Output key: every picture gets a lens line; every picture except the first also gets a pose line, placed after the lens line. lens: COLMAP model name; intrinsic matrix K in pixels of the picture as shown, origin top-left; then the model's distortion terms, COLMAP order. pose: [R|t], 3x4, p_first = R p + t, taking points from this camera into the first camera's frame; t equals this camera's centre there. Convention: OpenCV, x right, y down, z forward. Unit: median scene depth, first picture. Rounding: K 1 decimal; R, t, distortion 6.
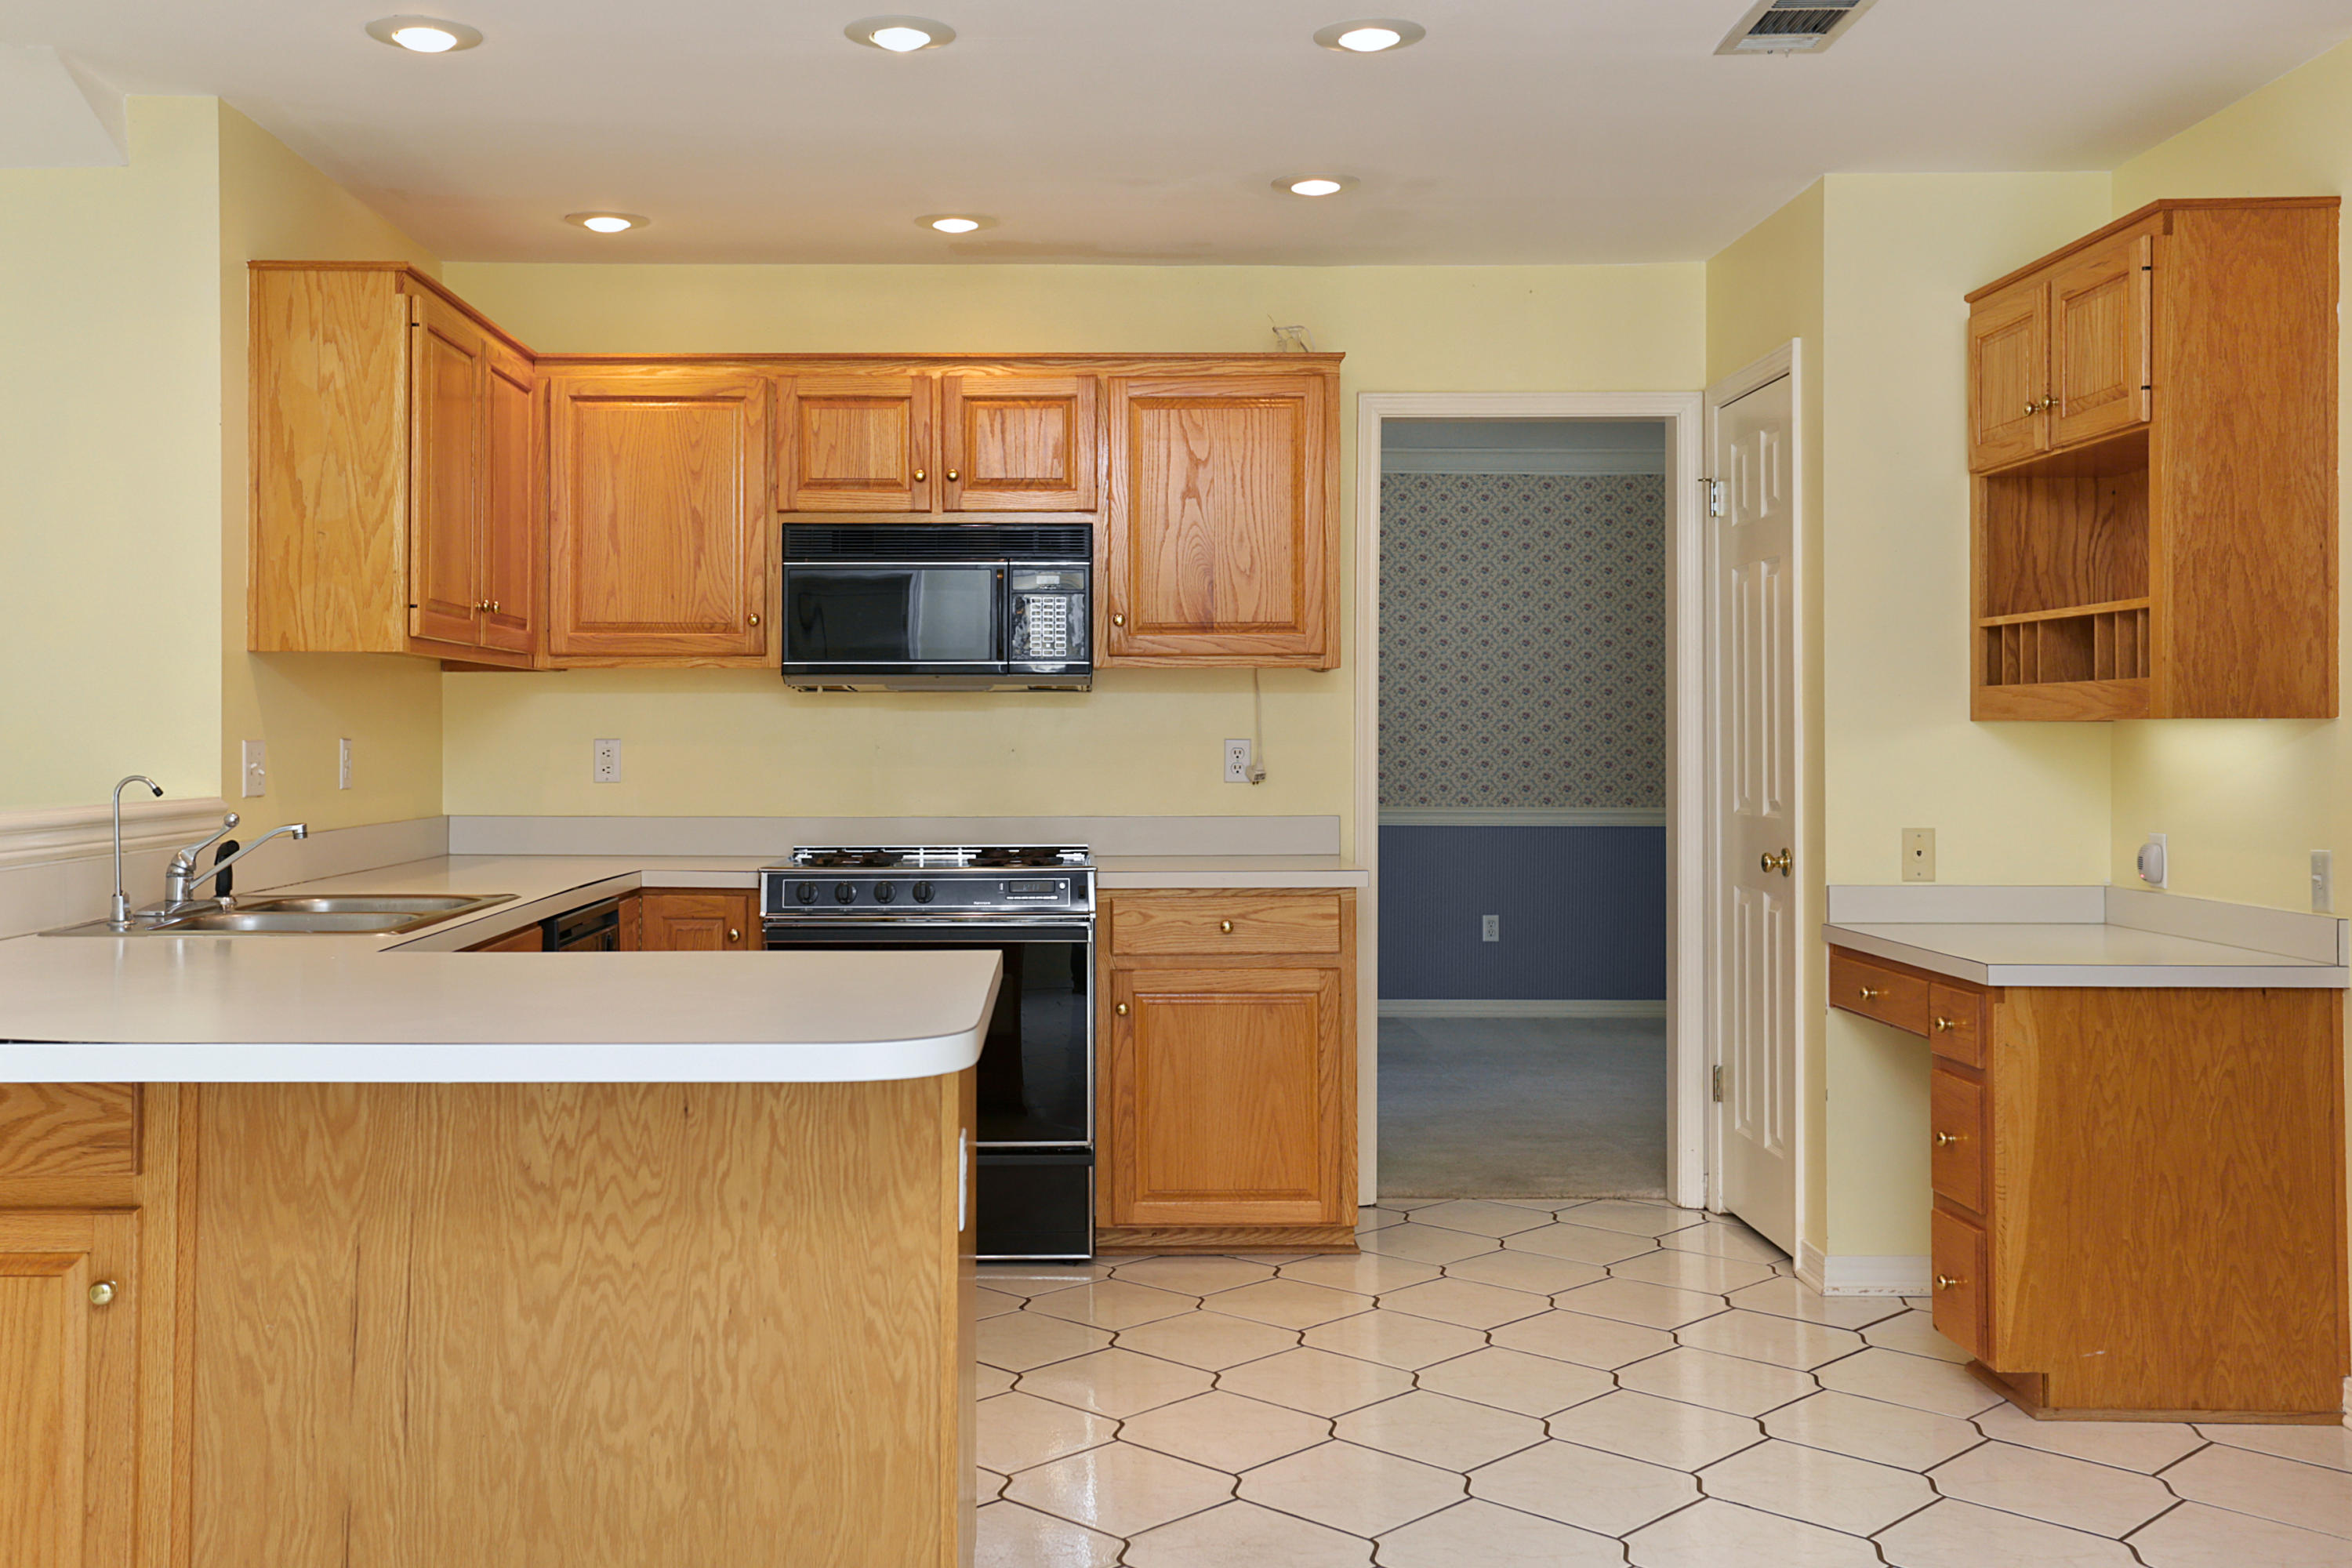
lens RADIAL K [[2312.8, 0, 1164.1], [0, 2312.8, 719.6], [0, 0, 1]] dist [0.032715, 0.000000]
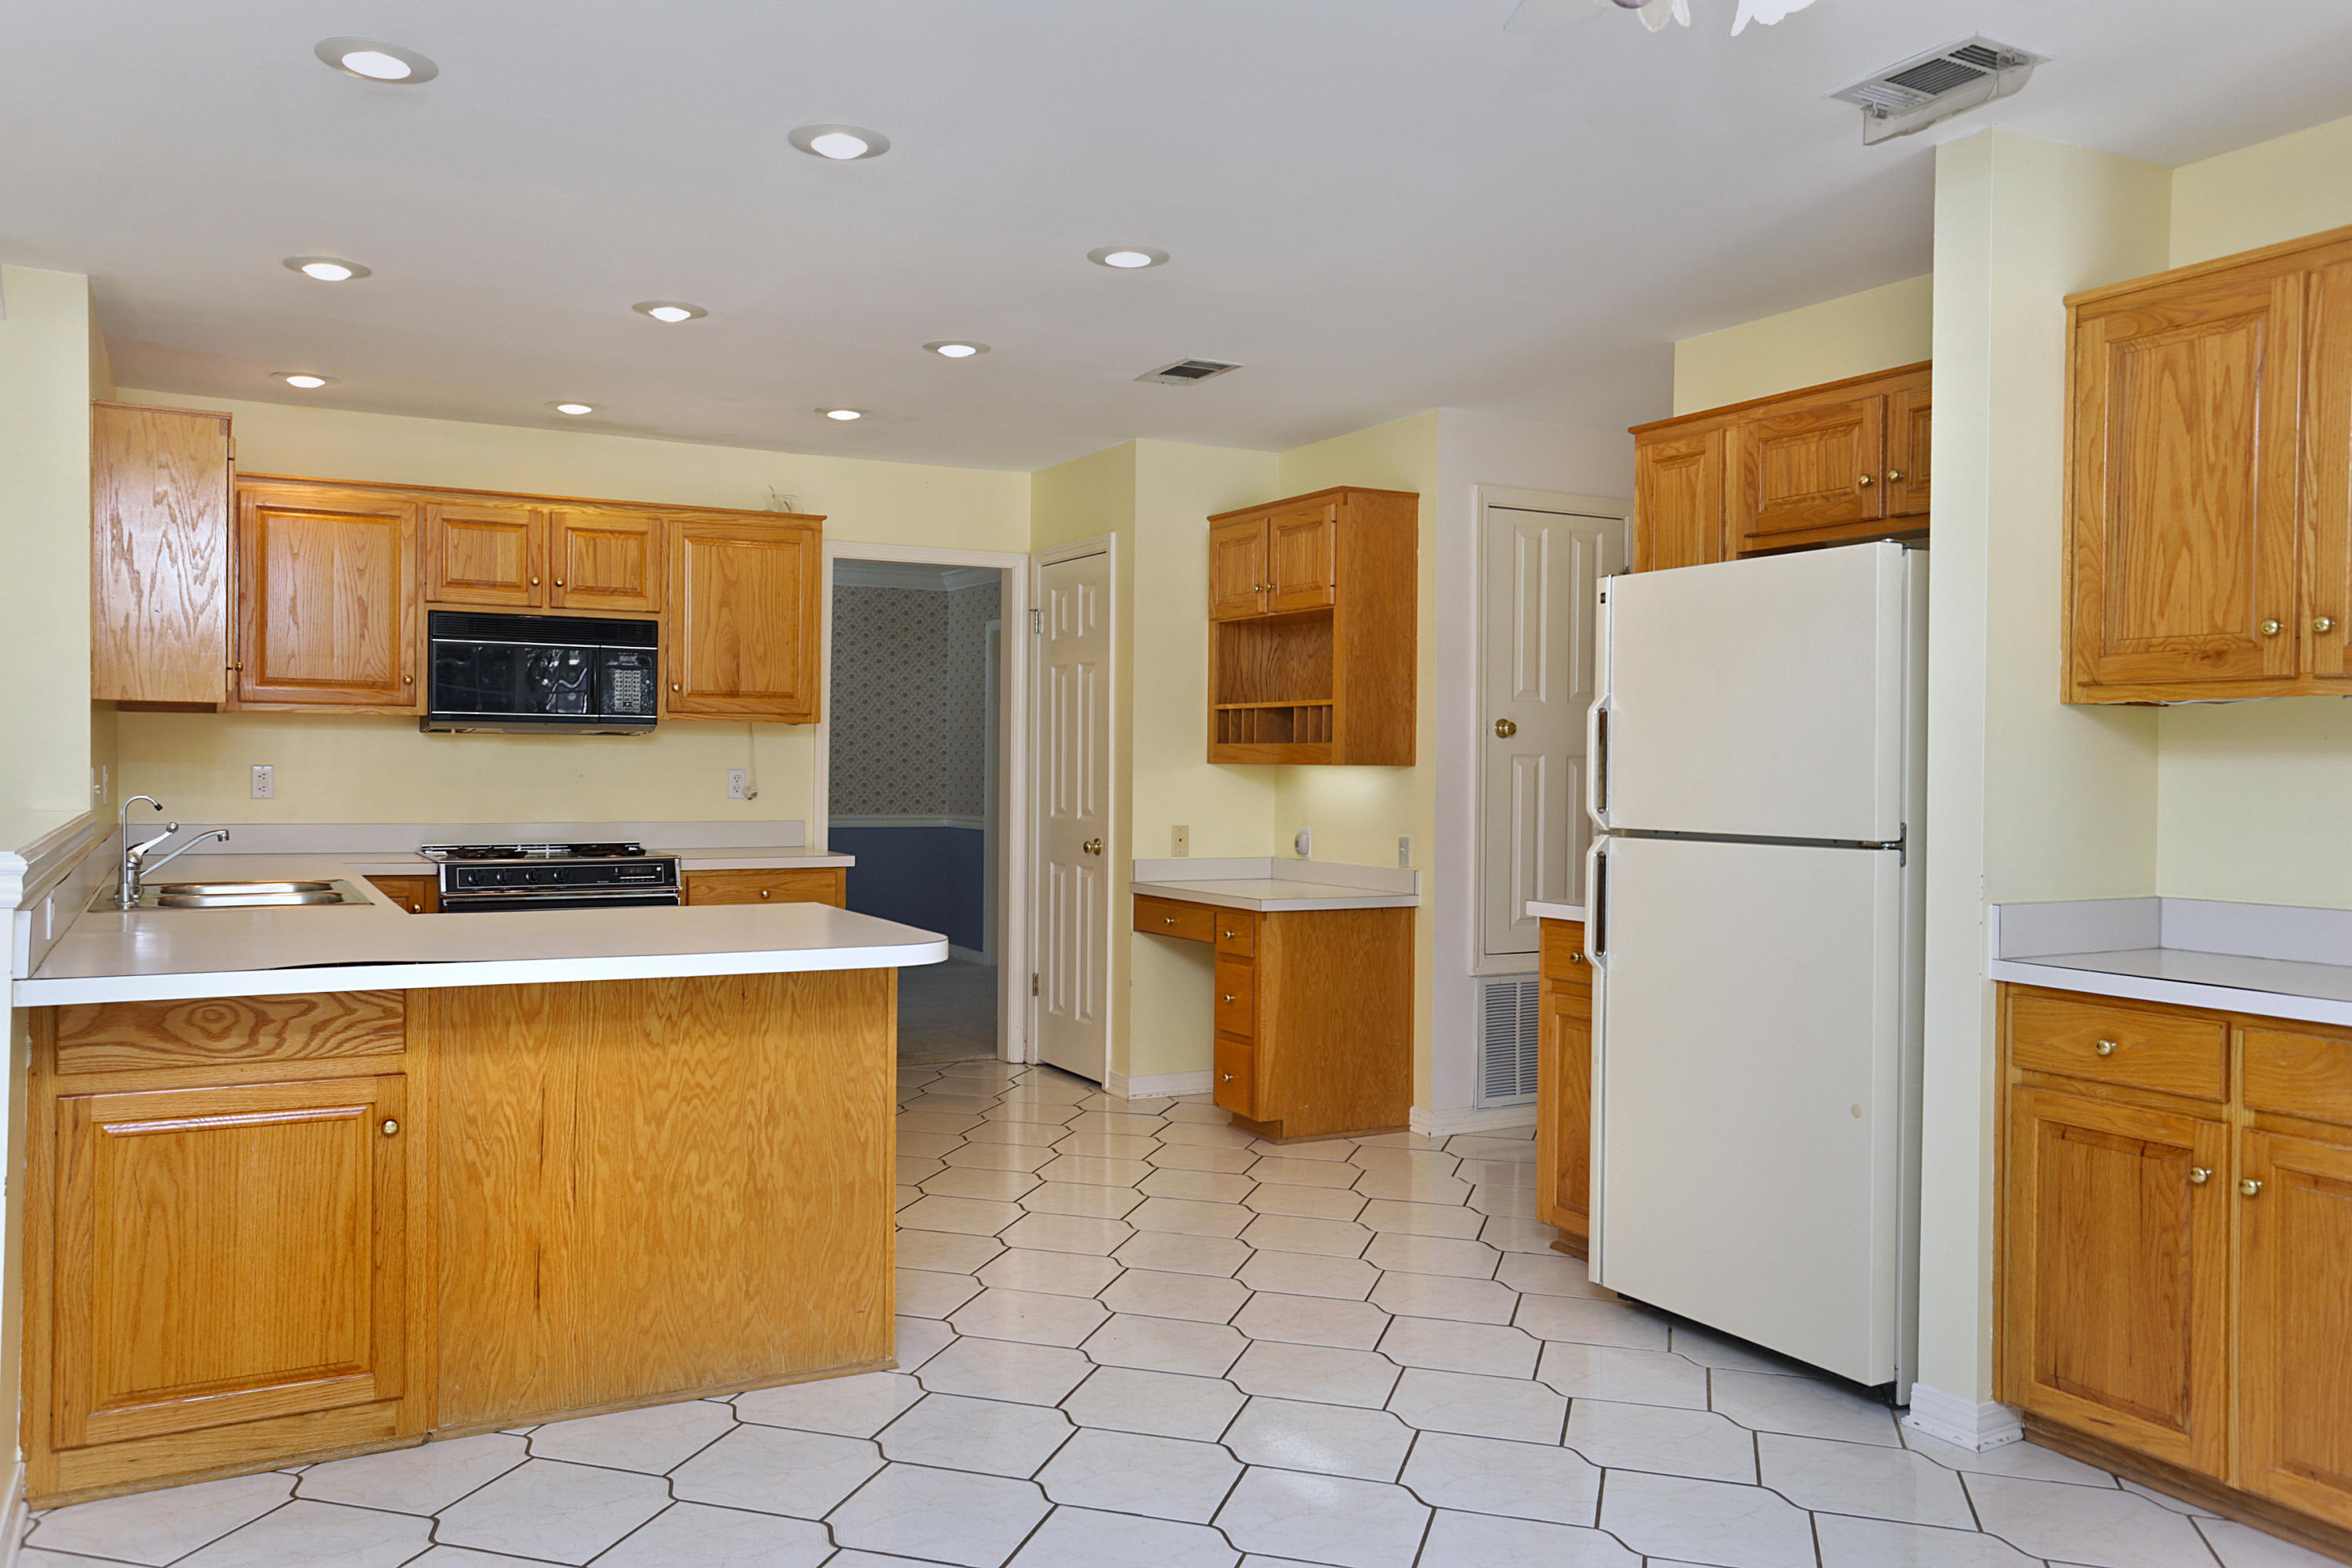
lens RADIAL K [[1852.9, 0, 1177.3], [0, 1852.9, 786.2], [0, 0, 1]] dist [-0.003465, 0.012861]
pose [[0.873978, 0.003303, 0.485954, -0.366734], [-0.014489, 0.999709, 0.019263, -0.009341], [-0.485750, -0.023876, 0.873772, -0.210090]]
